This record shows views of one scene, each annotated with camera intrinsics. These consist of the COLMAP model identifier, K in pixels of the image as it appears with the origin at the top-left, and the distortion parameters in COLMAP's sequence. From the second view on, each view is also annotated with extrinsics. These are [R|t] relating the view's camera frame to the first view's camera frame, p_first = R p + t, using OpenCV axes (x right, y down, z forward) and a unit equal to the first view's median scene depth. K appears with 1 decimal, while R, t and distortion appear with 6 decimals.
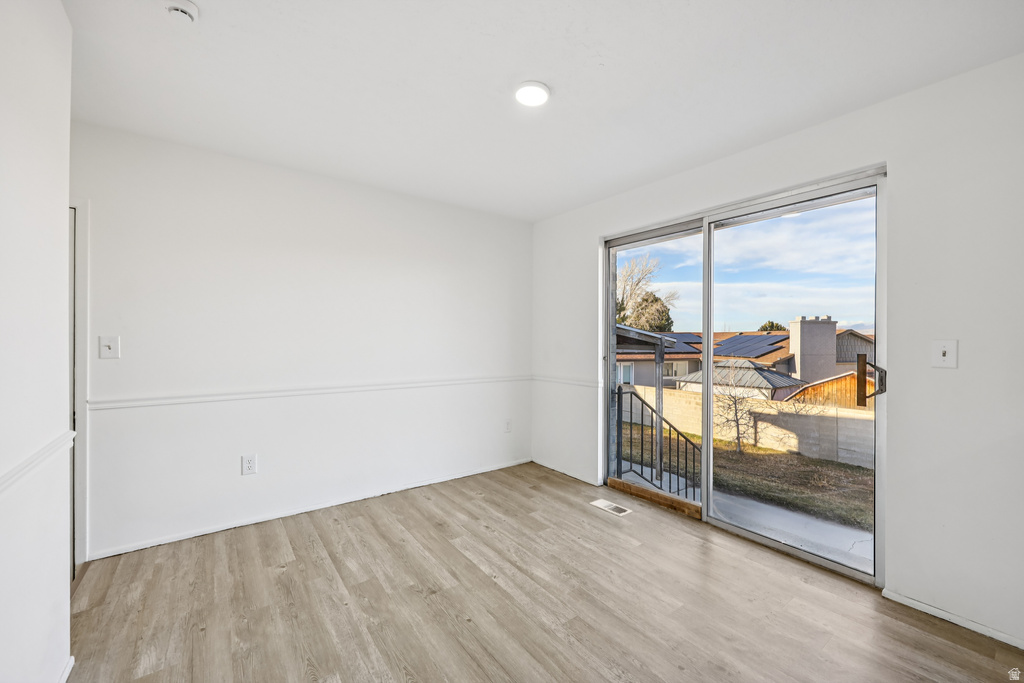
lens RADIAL K [[412.0, 0, 516.9], [0, 412.0, 341.0], [0, 0, 1]] dist [0.002349, -0.000596]
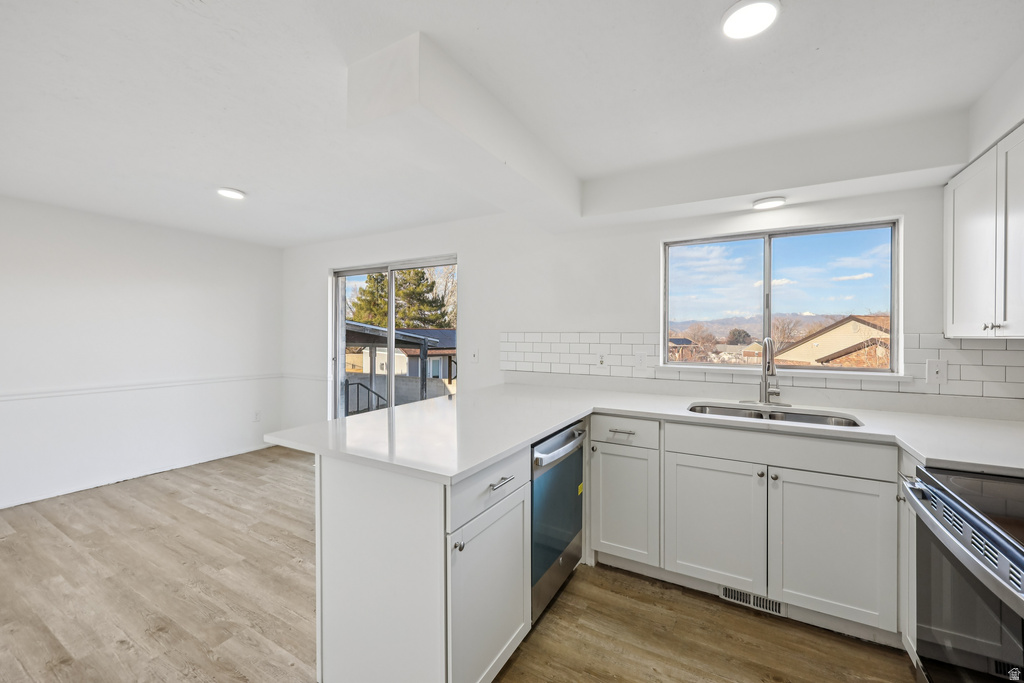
lens RADIAL K [[412.0, 0, 514.1], [0, 412.0, 335.9], [0, 0, 1]] dist [0.002349, -0.000596]
pose [[0.918868, -0.001707, 0.394562, 0.268582], [0.001195, 0.999998, 0.001544, -0.042391], [-0.394564, -0.000948, 0.918868, -0.564286]]
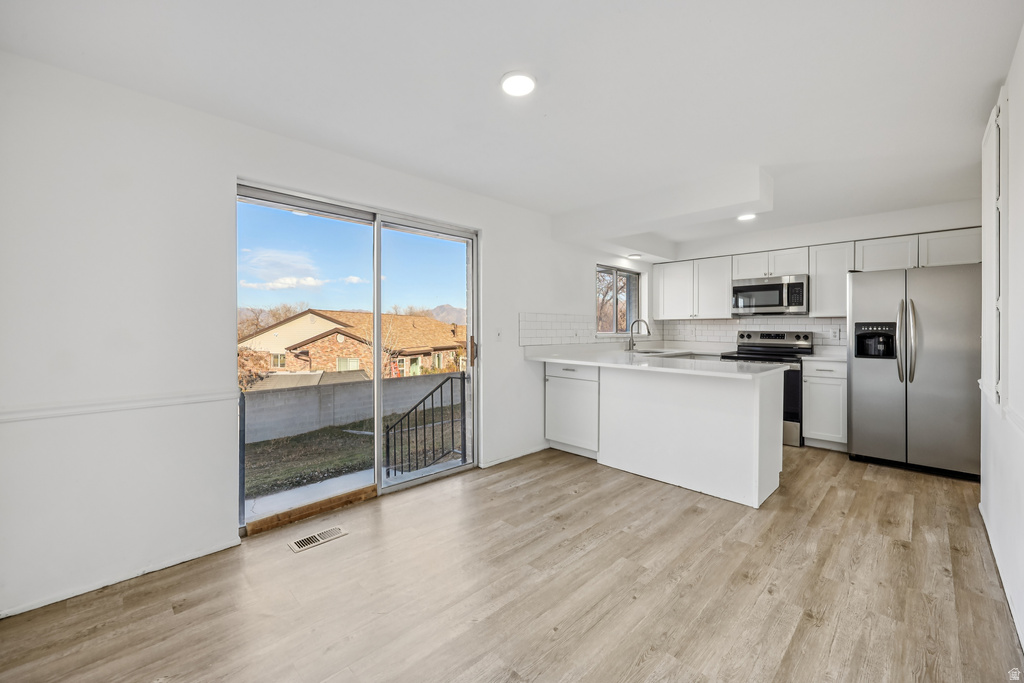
lens RADIAL K [[412.0, 0, 515.0], [0, 412.0, 338.9], [0, 0, 1]] dist [0.002349, -0.000596]
pose [[-0.142525, -0.028377, 0.989384, -0.630399], [0.003115, 0.999571, 0.029118, -0.004966], [-0.989786, 0.007232, -0.142376, 0.762114]]
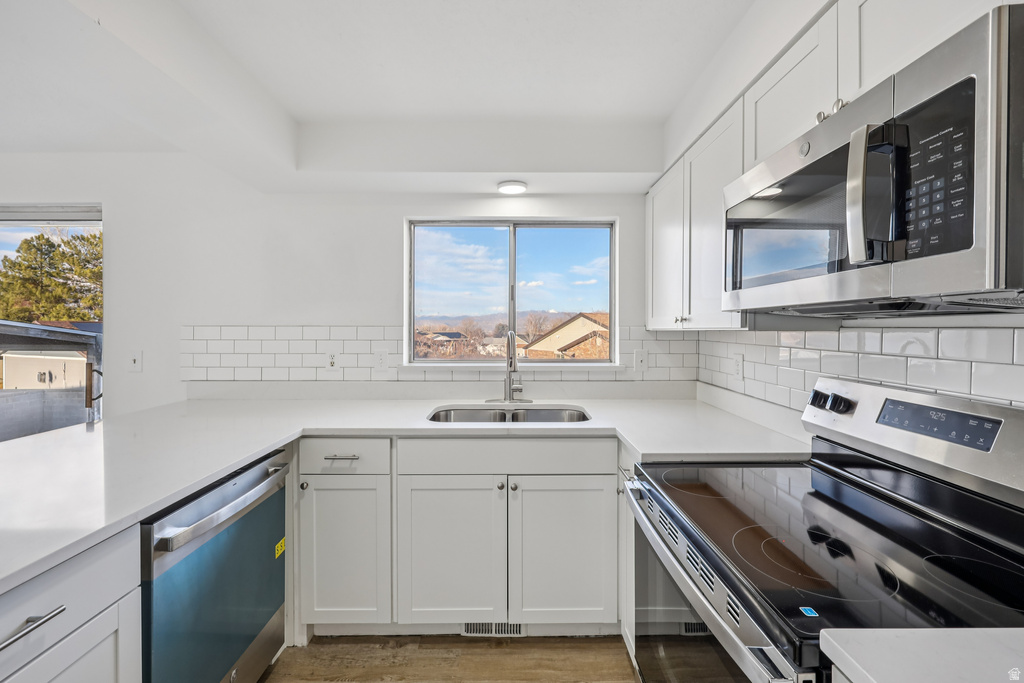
lens RADIAL K [[412.0, 0, 513.8], [0, 412.0, 336.5], [0, 0, 1]] dist [0.002349, -0.000596]
pose [[0.597973, -0.018436, 0.801304, 0.443969], [0.005668, 0.999808, 0.018774, -0.041197], [-0.801496, -0.006684, 0.597962, -0.472437]]
